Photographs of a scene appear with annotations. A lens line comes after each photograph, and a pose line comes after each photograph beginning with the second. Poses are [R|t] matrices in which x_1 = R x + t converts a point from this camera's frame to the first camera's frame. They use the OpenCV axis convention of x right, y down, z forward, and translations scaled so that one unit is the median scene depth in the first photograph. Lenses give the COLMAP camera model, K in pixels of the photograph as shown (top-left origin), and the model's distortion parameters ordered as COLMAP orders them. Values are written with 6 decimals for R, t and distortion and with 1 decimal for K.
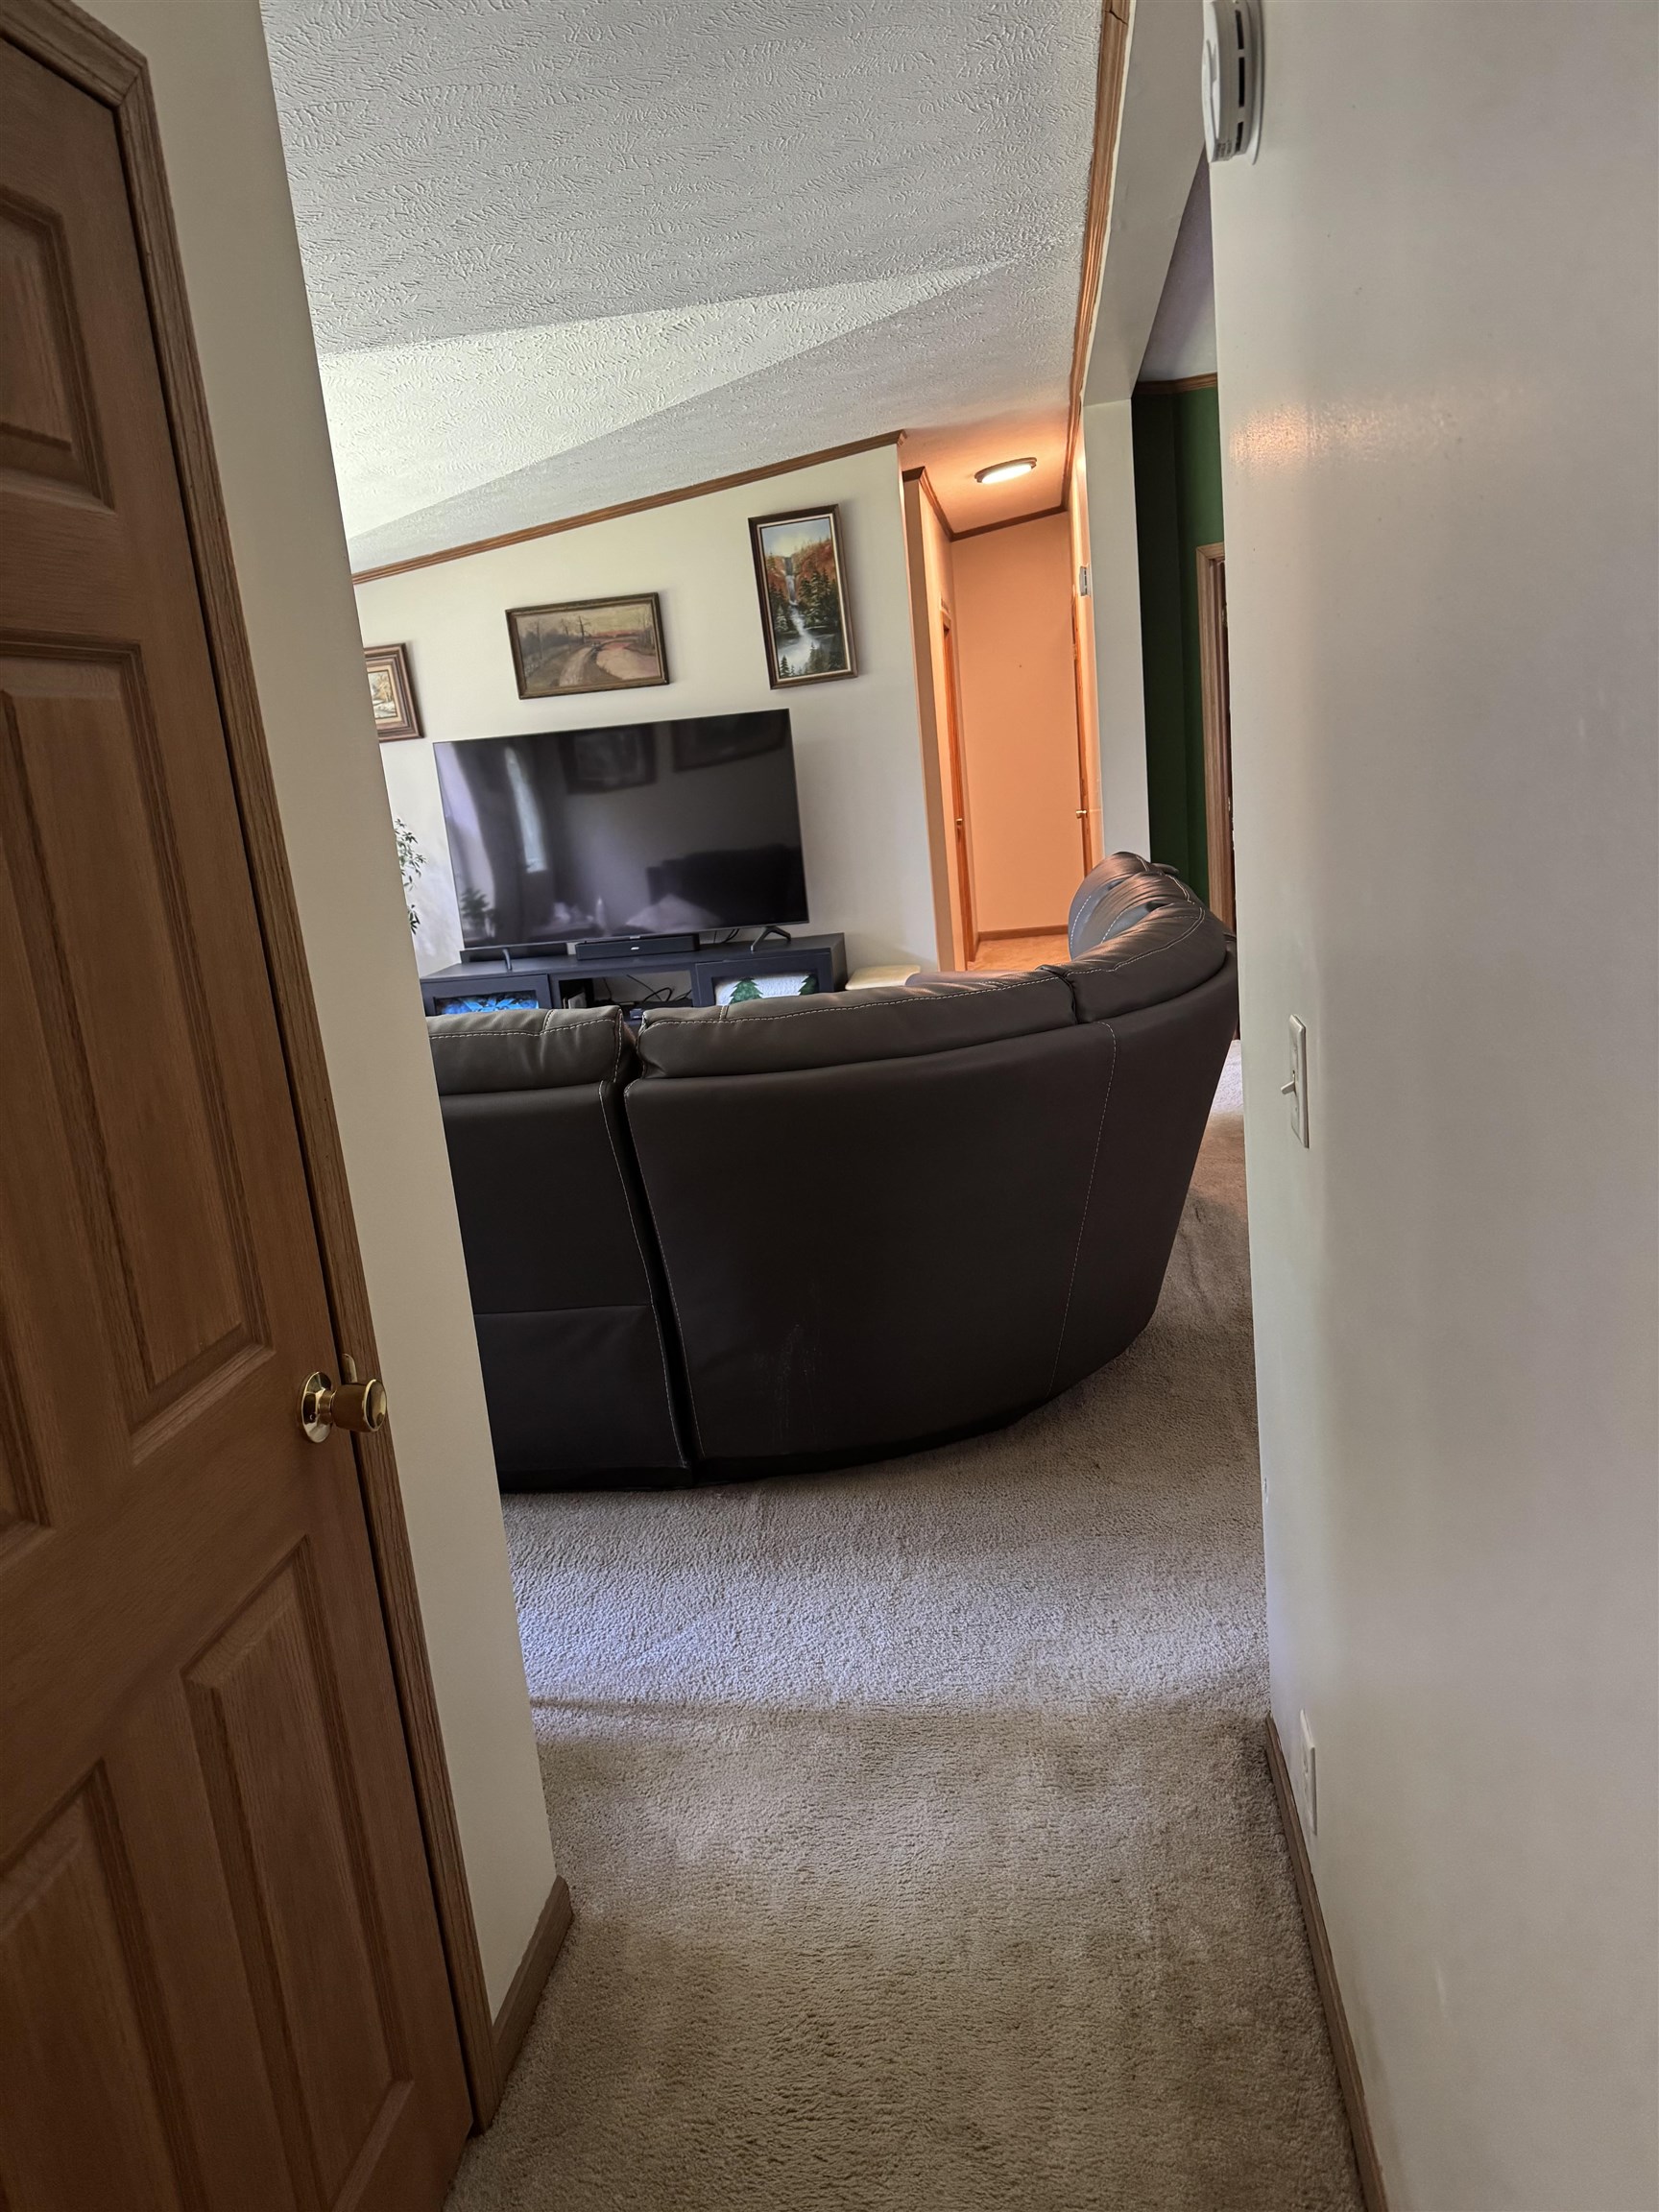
lens RADIAL K [[1534.2, 0, 872.8], [0, 1534.2, 1166.6], [0, 0, 1]] dist [0.060471, -0.058477]
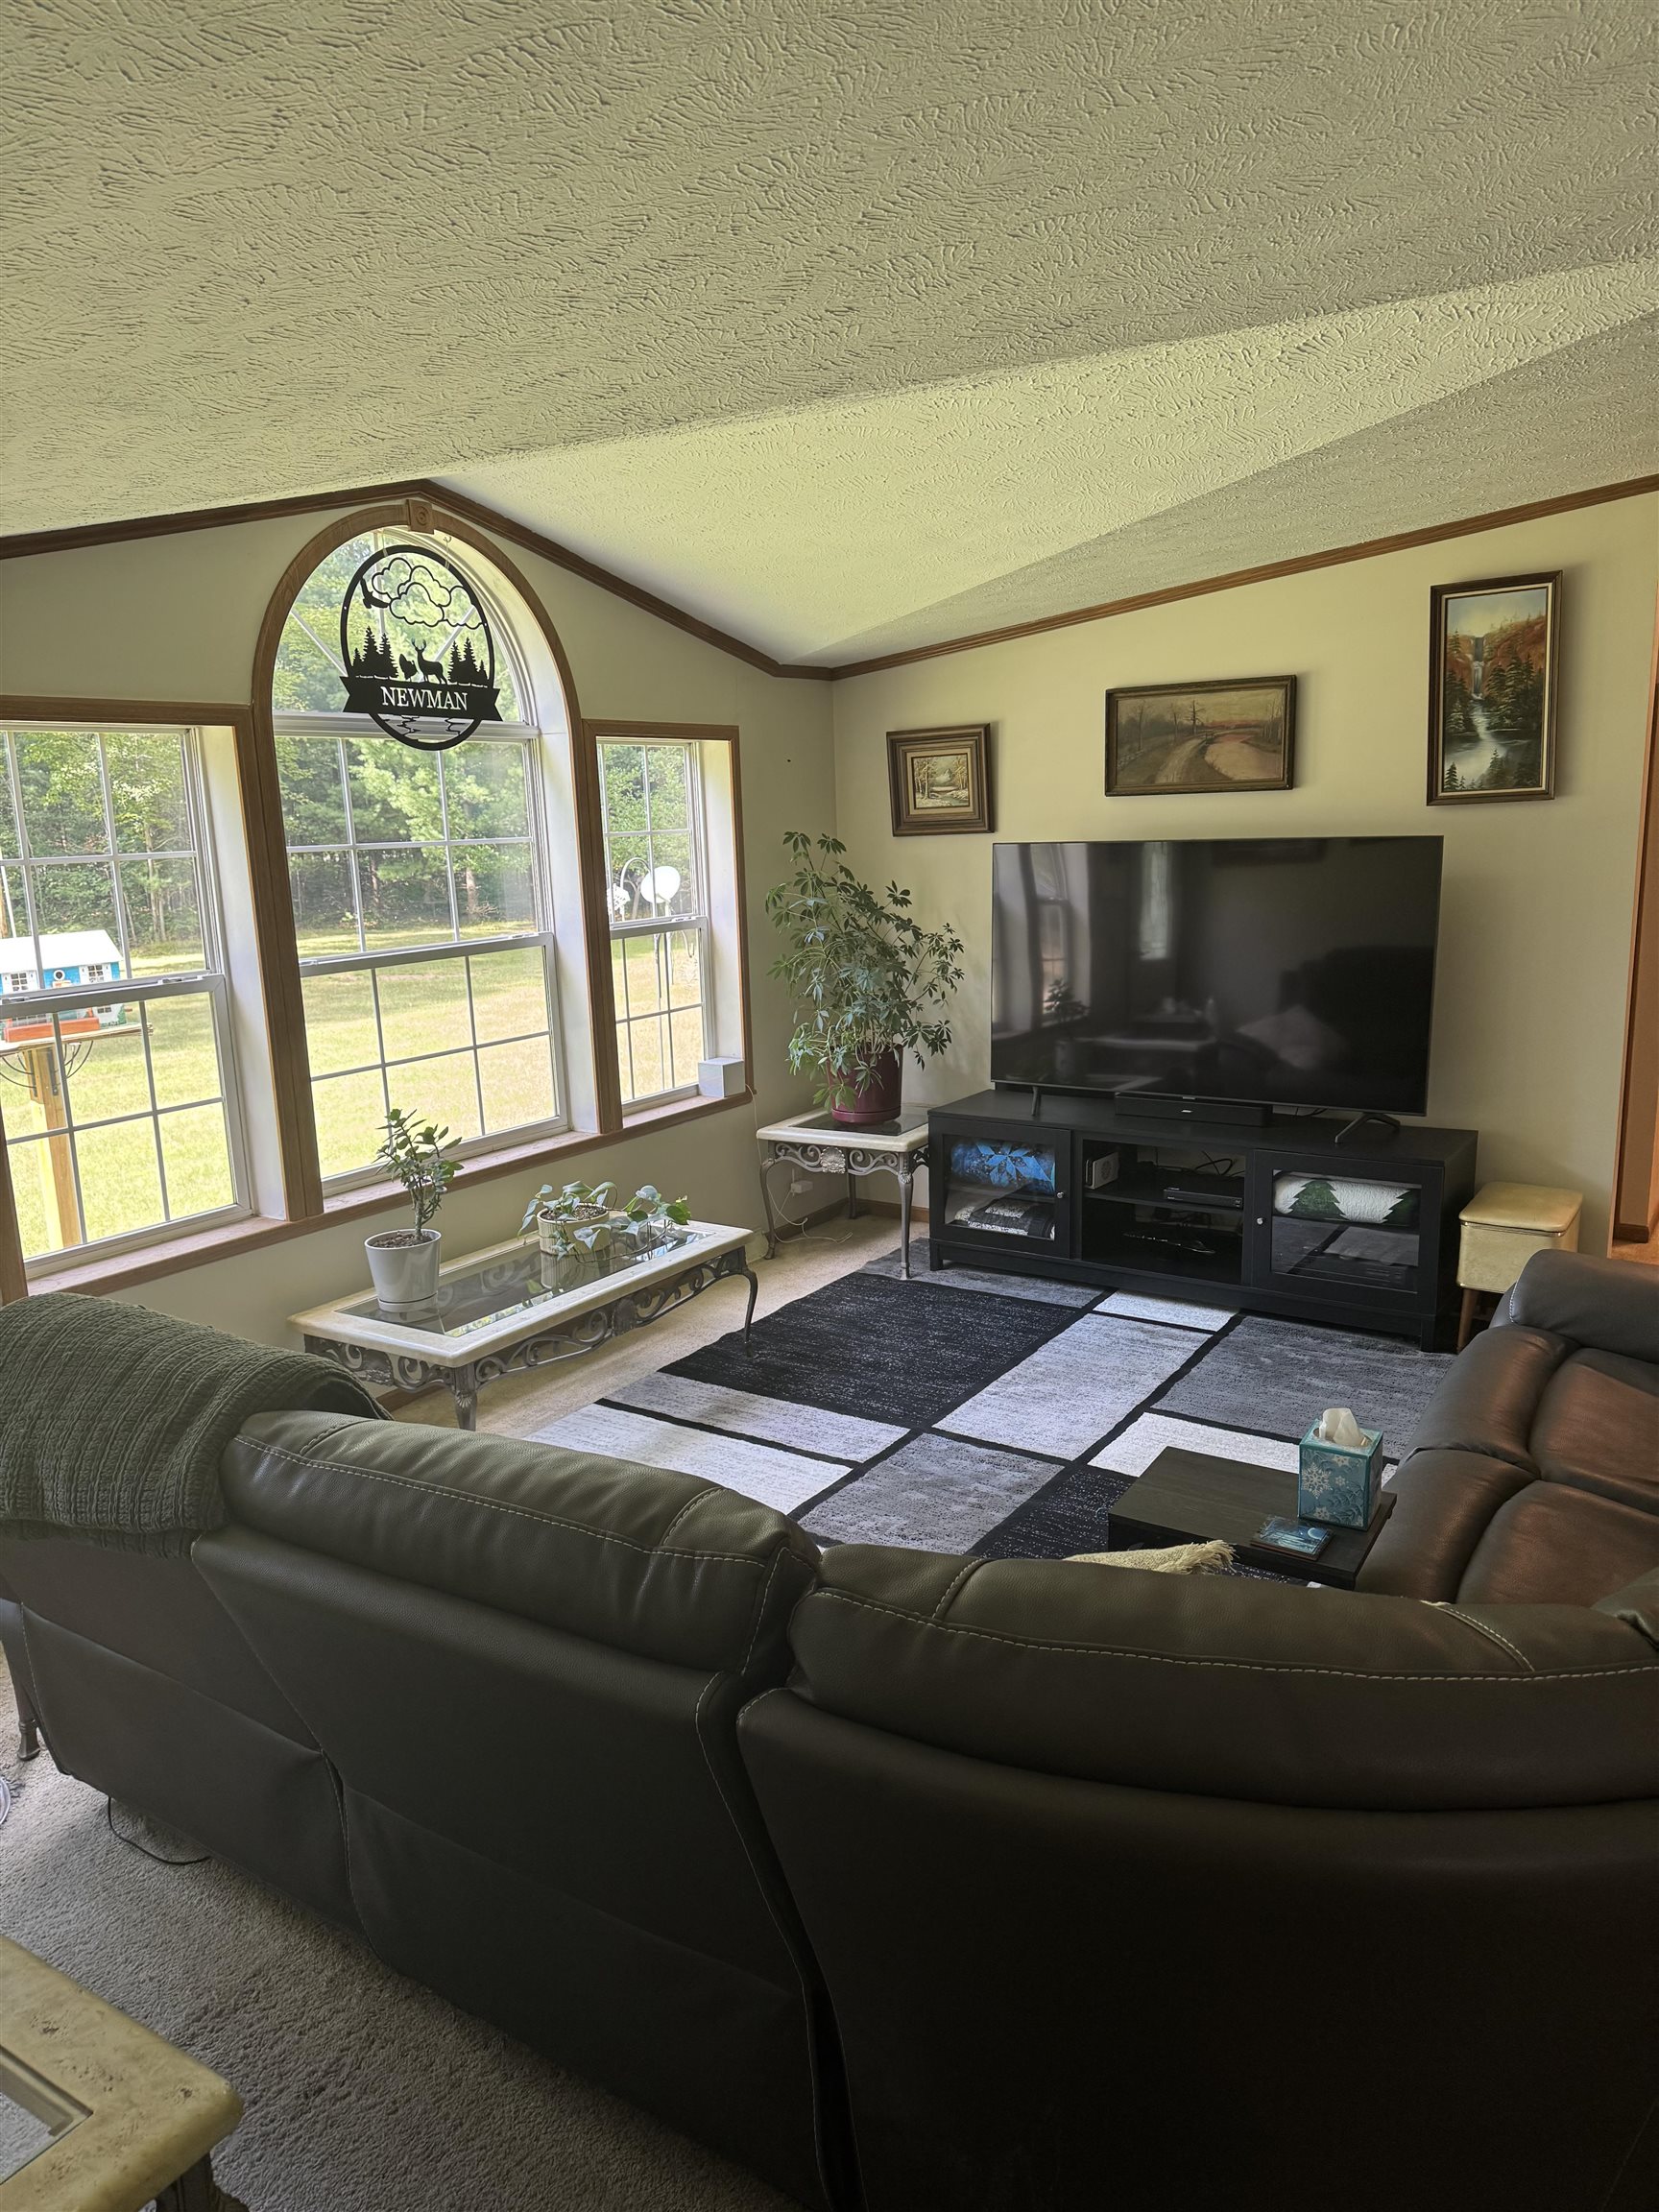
lens RADIAL K [[1534.2, 0, 873.3], [0, 1534.2, 1113.0], [0, 0, 1]] dist [0.060471, -0.058477]
pose [[0.891585, 0.164256, -0.422014, 0.036476], [-0.177750, 0.984047, 0.007481, -0.120592], [0.416511, 0.068343, 0.906558, 0.215392]]
